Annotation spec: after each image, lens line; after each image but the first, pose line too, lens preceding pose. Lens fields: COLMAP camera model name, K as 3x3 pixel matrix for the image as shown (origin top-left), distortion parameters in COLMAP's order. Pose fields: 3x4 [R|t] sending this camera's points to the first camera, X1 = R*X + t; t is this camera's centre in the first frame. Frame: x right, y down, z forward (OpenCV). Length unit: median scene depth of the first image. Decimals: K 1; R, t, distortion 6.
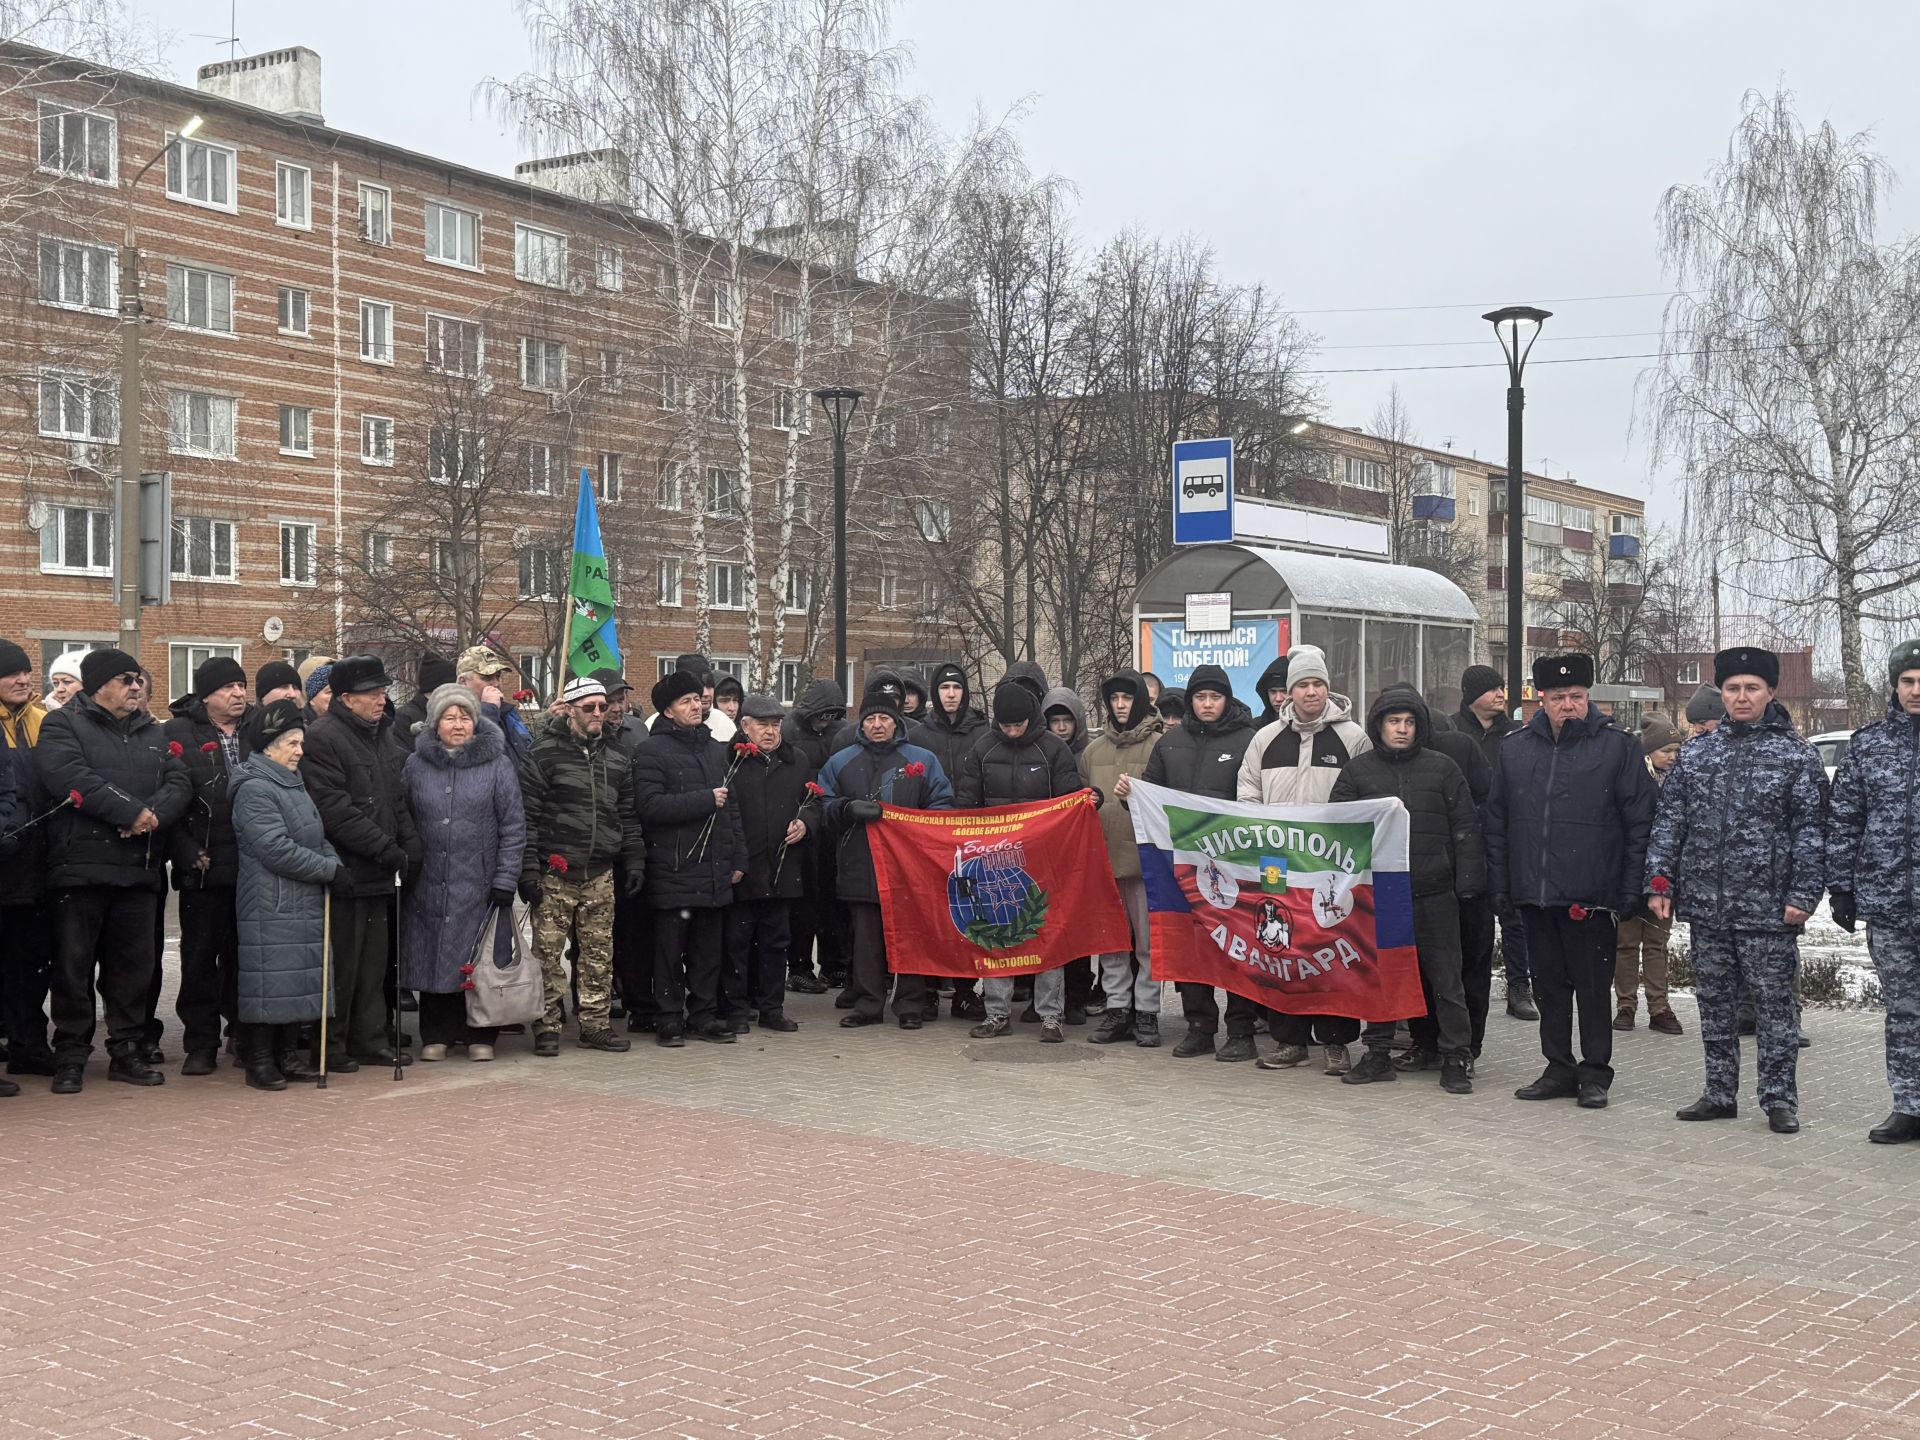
lens RADIAL K [[2302.1, 0, 963.8], [0, 2302.1, 751.8], [0, 0, 1]] dist [0.070947, 0.000000]
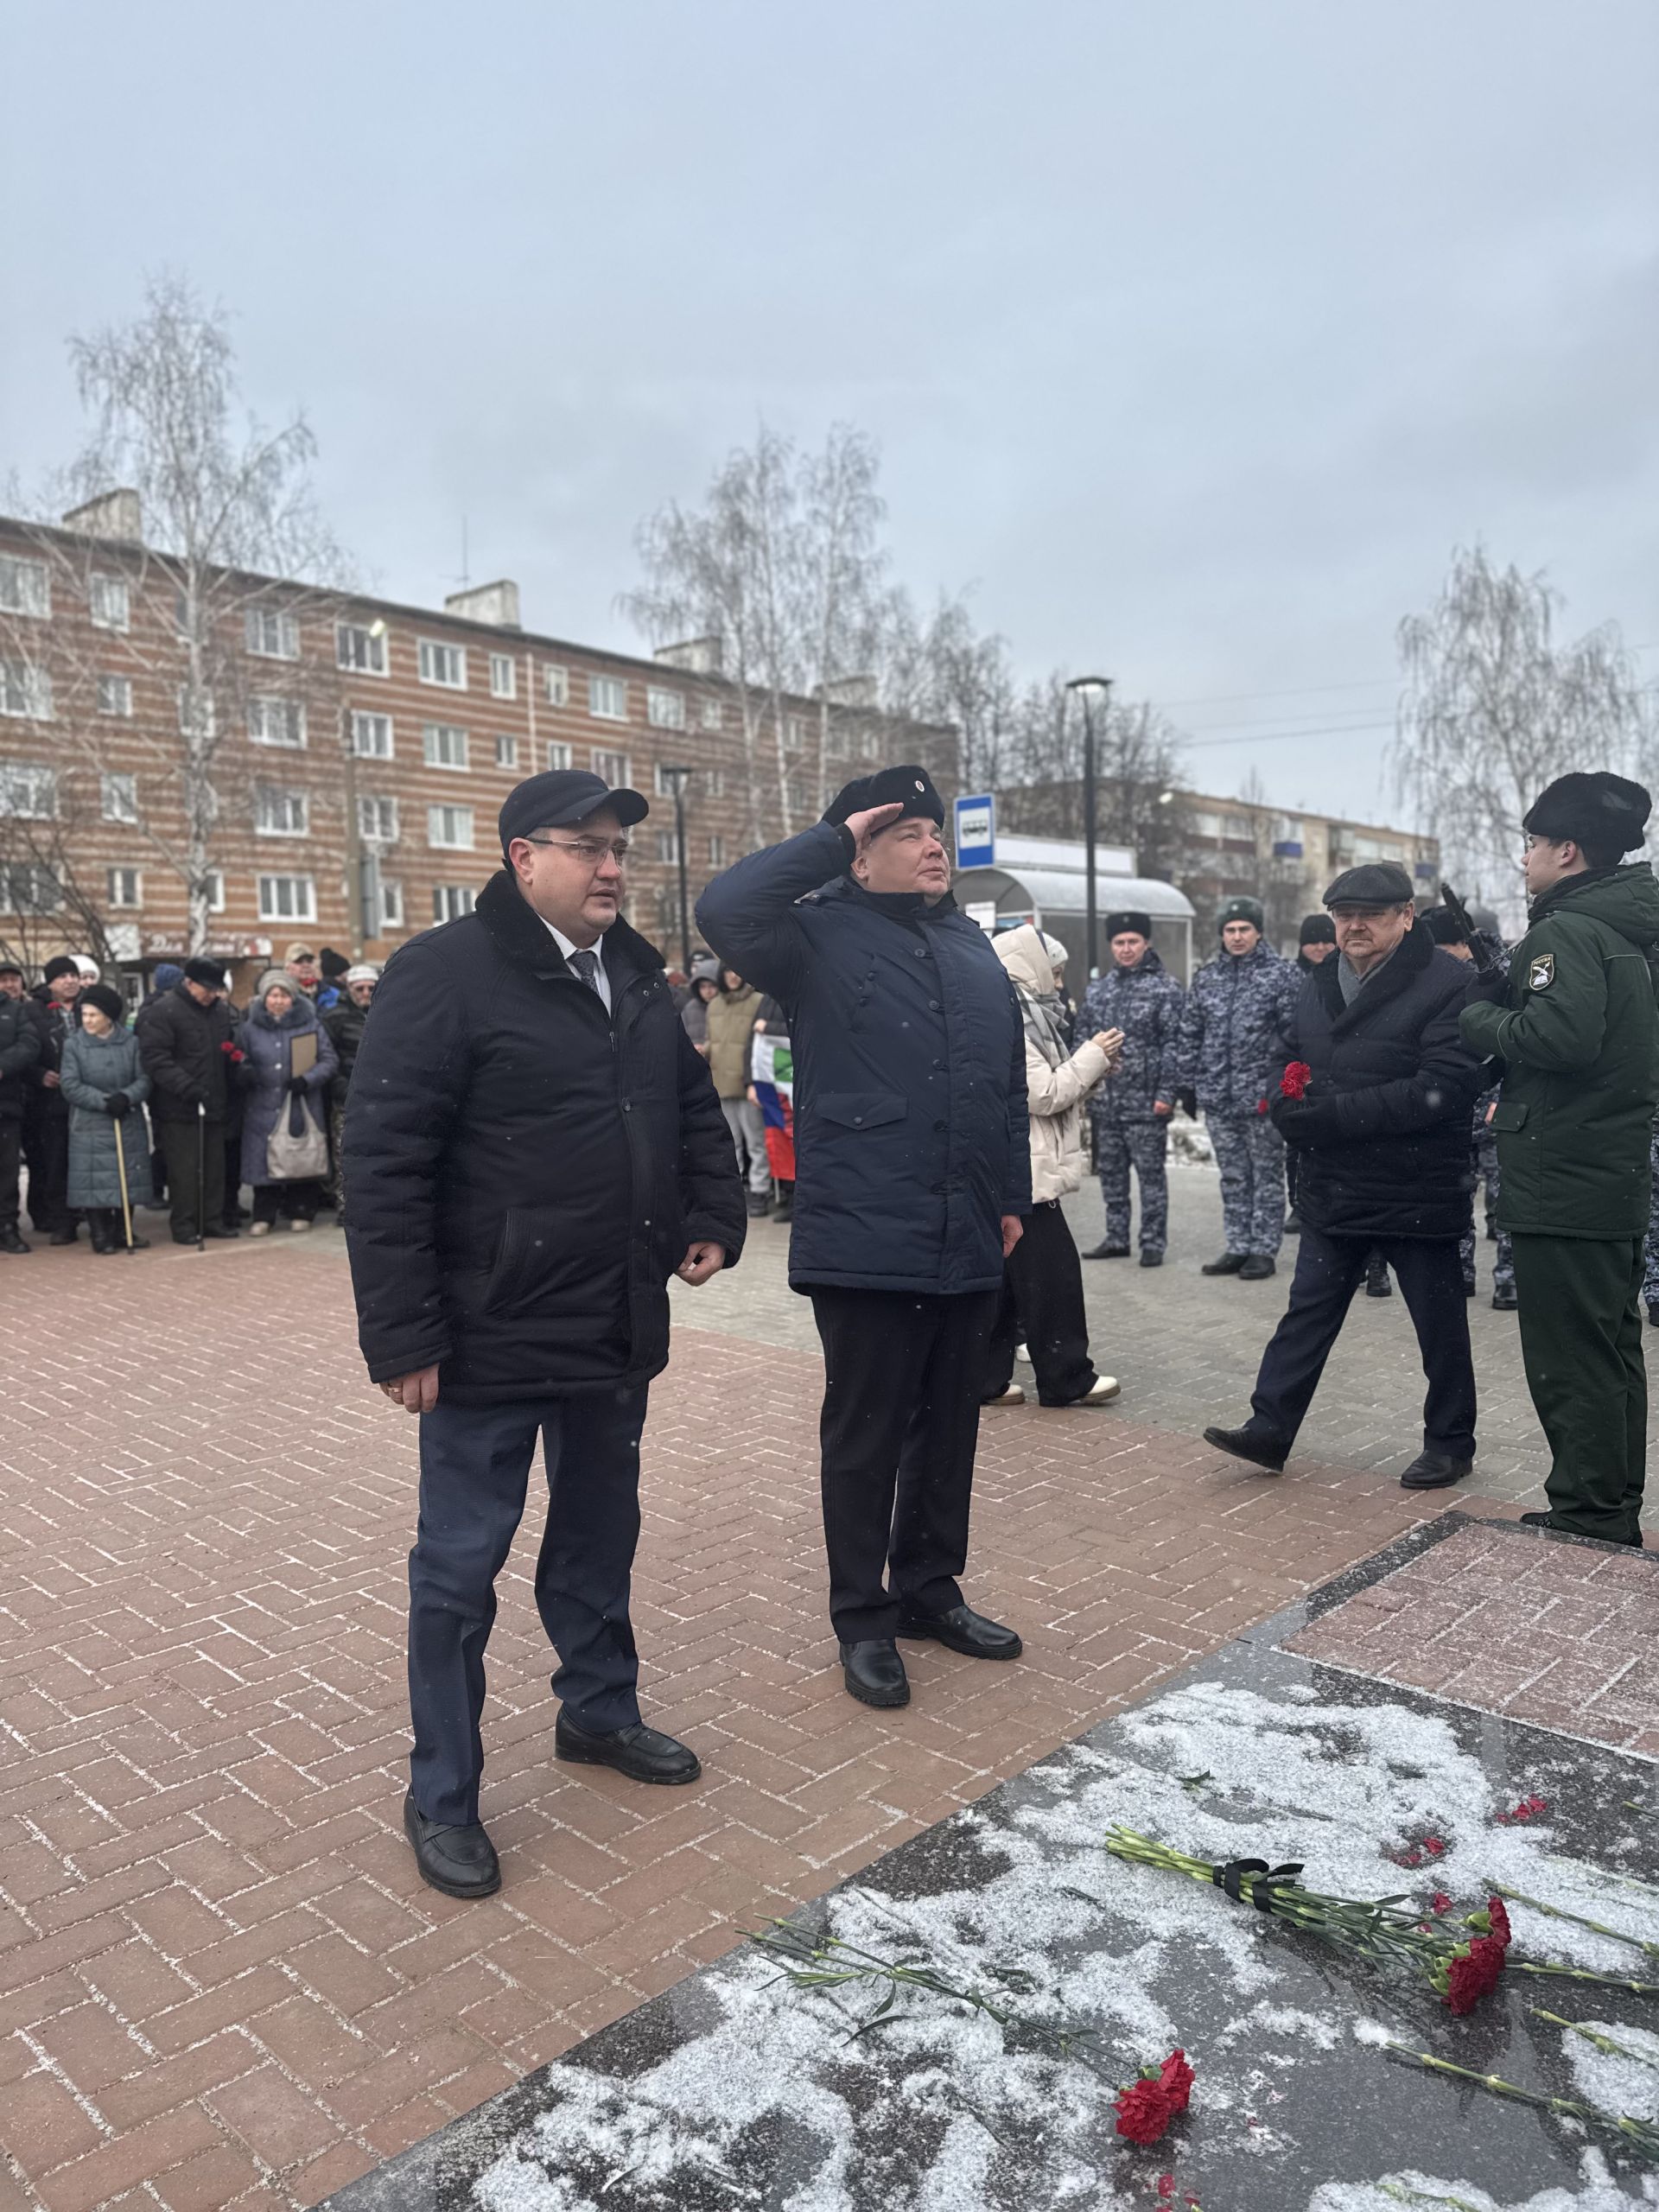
lens RADIAL K [[1501.5, 0, 820.3], [0, 1501.5, 1089.0], [0, 0, 1]] dist [0.041313, -0.063152]
pose [[0.993842, -0.024263, -0.108121, 0.027700], [0.028696, 0.998802, 0.039635, 0.002009], [0.107030, -0.042494, 0.993347, 0.012802]]
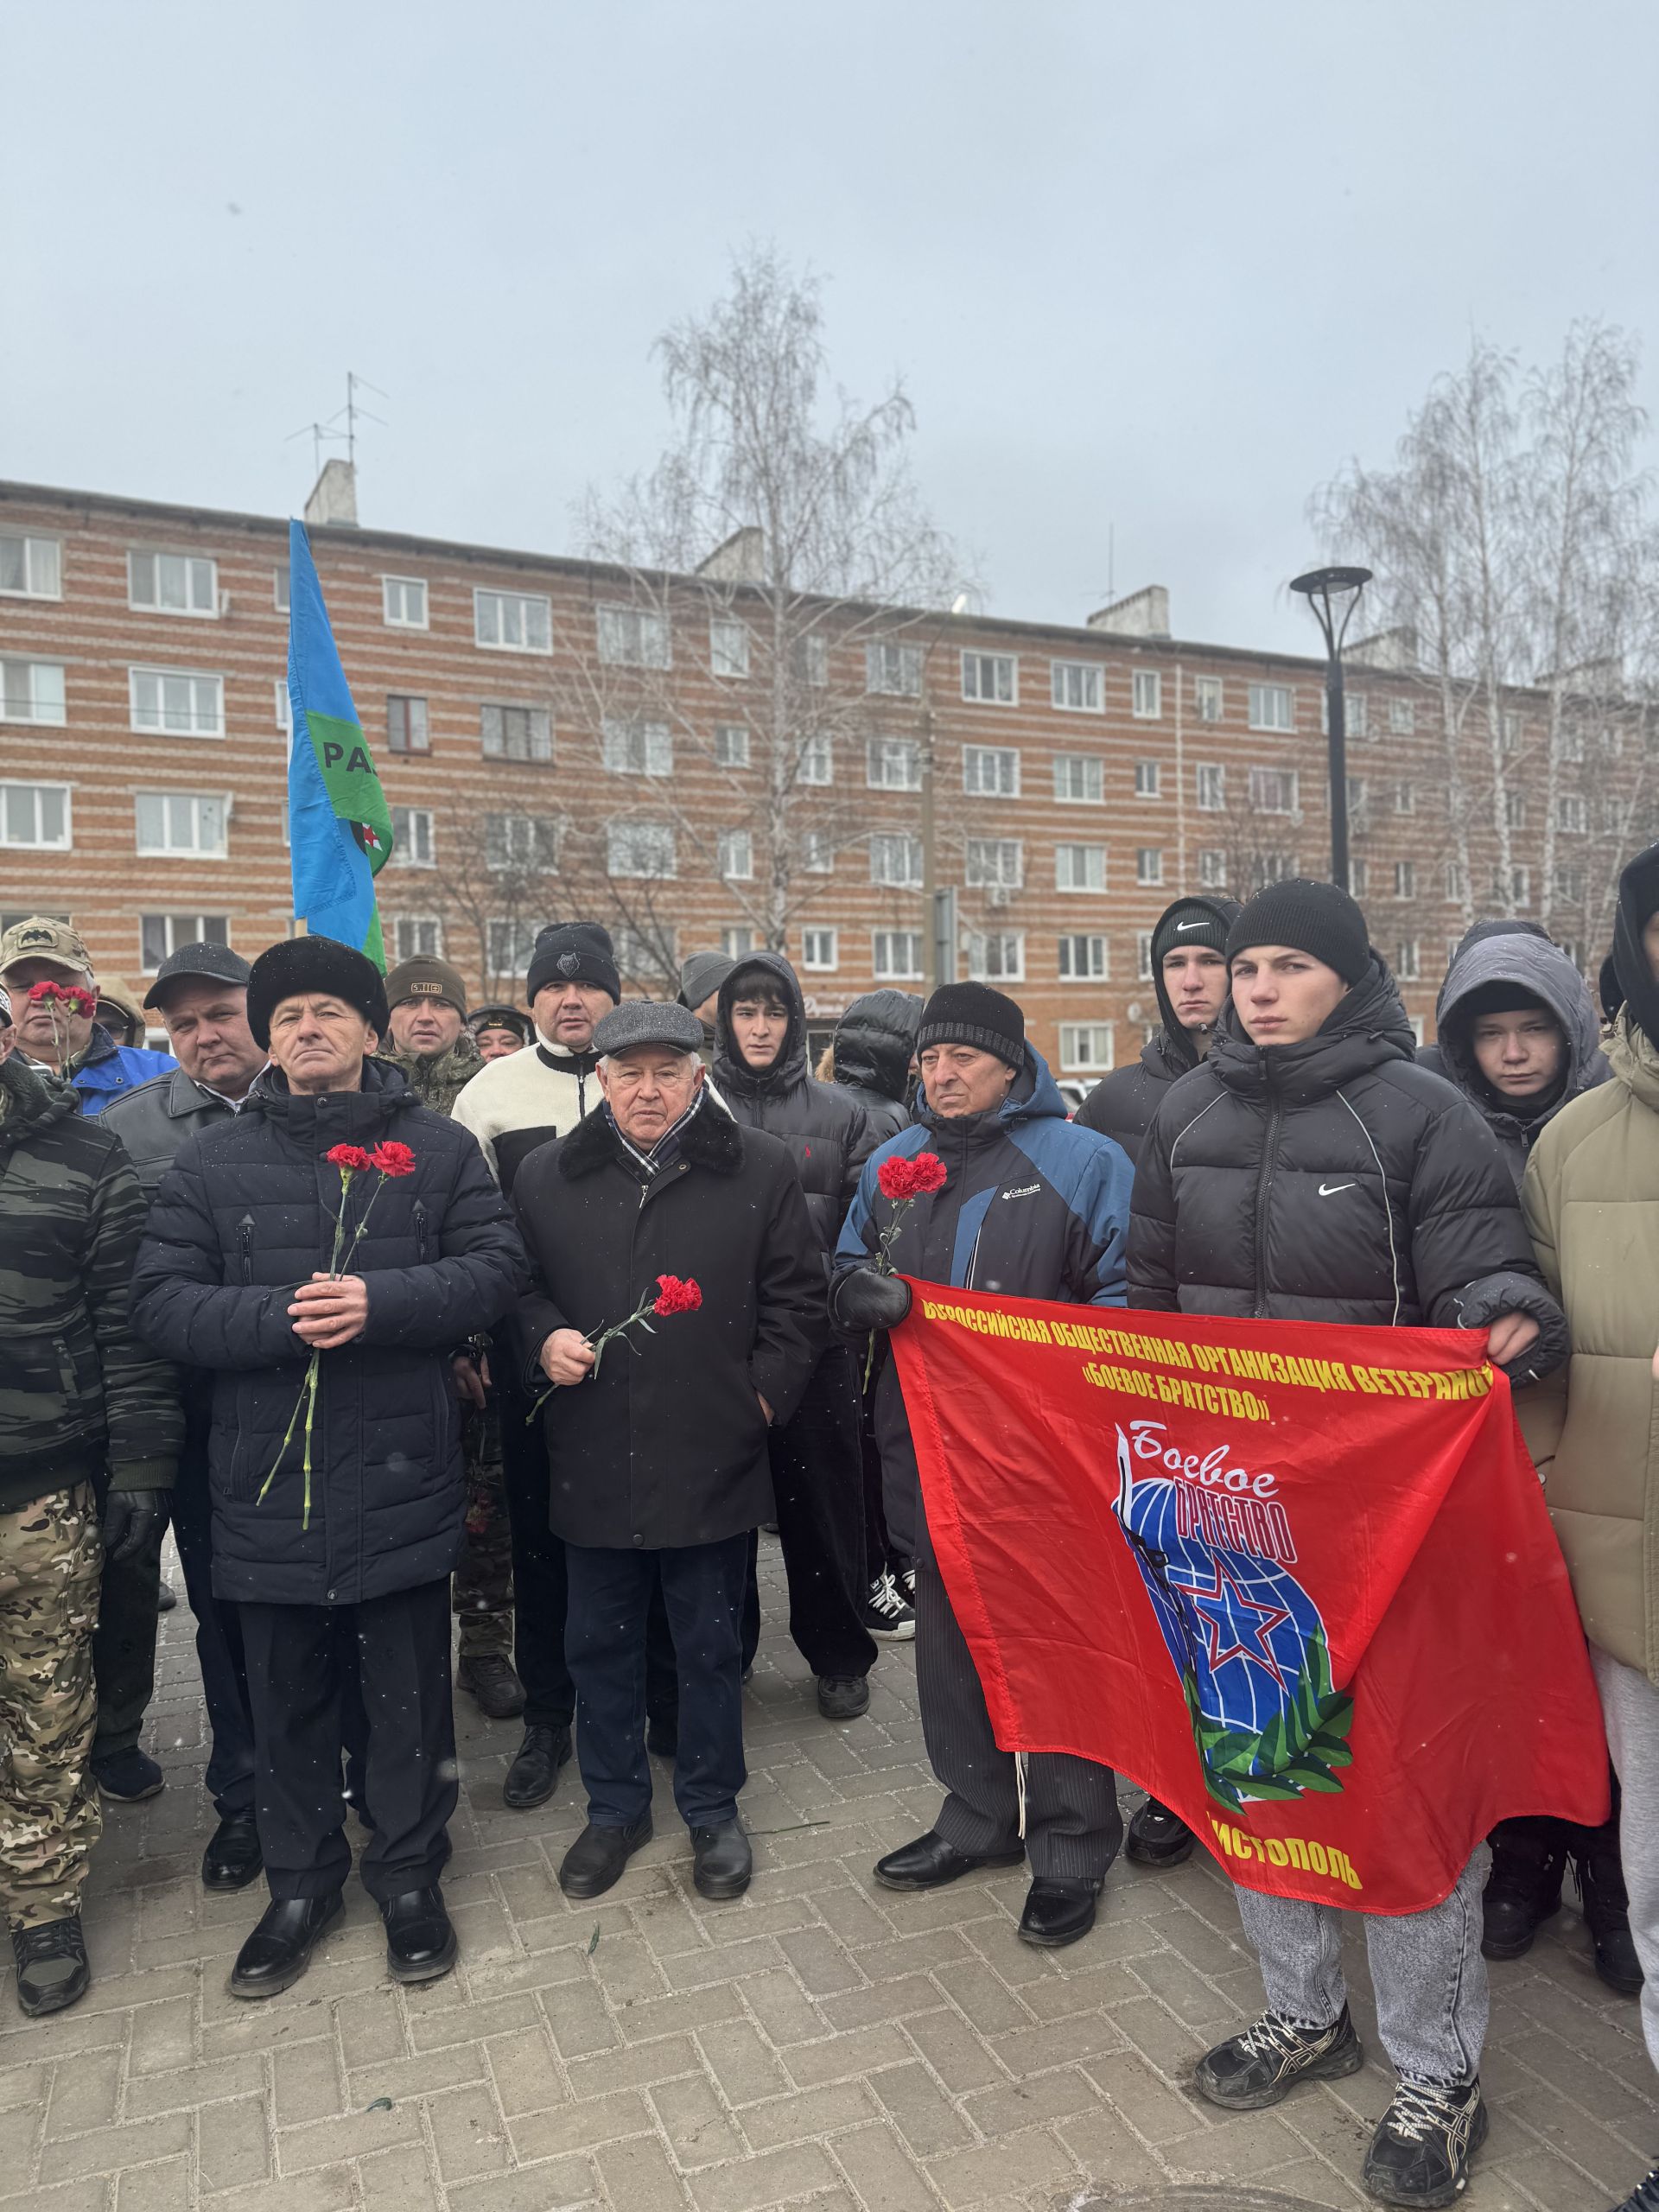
lens RADIAL K [[1611.2, 0, 811.3], [0, 1611.2, 1107.8], [0, 0, 1]] dist [0.021319, -0.050005]
pose [[0.864253, -0.017773, -0.502743, 0.011327], [0.018602, 0.999821, -0.003368, -0.000048], [0.502713, -0.006442, 0.864430, 0.103761]]
